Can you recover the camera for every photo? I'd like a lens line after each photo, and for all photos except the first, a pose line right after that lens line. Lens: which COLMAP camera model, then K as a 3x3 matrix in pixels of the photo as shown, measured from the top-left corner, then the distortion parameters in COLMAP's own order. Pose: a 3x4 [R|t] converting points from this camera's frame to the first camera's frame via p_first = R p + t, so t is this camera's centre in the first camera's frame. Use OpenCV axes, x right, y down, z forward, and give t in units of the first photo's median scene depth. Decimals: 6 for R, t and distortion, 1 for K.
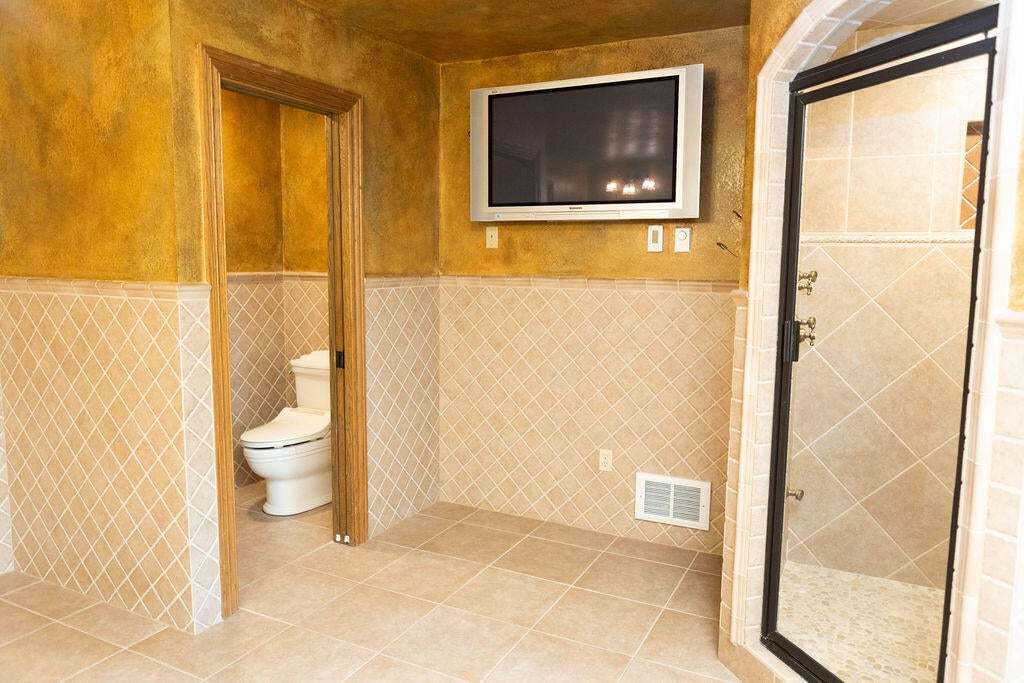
lens RADIAL K [[737.2, 0, 512.0], [0, 737.2, 341.5], [0, 0, 1]] dist [-0.028041, 0.001527]
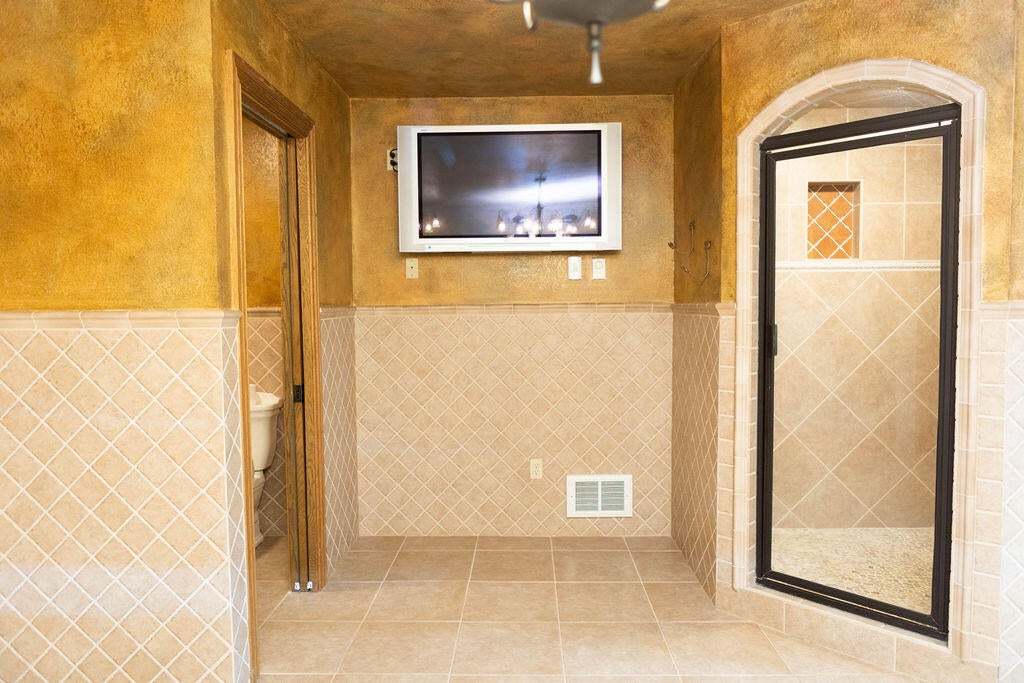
lens RADIAL K [[716.0, 0, 512.0], [0, 716.0, 341.5], [0, 0, 1]] dist [-0.034342, 0.002908]
pose [[0.892217, -0.042236, 0.449628, -0.396324], [0.069502, 0.996598, -0.044300, 0.017103], [-0.446228, 0.070775, 0.892117, 0.053503]]
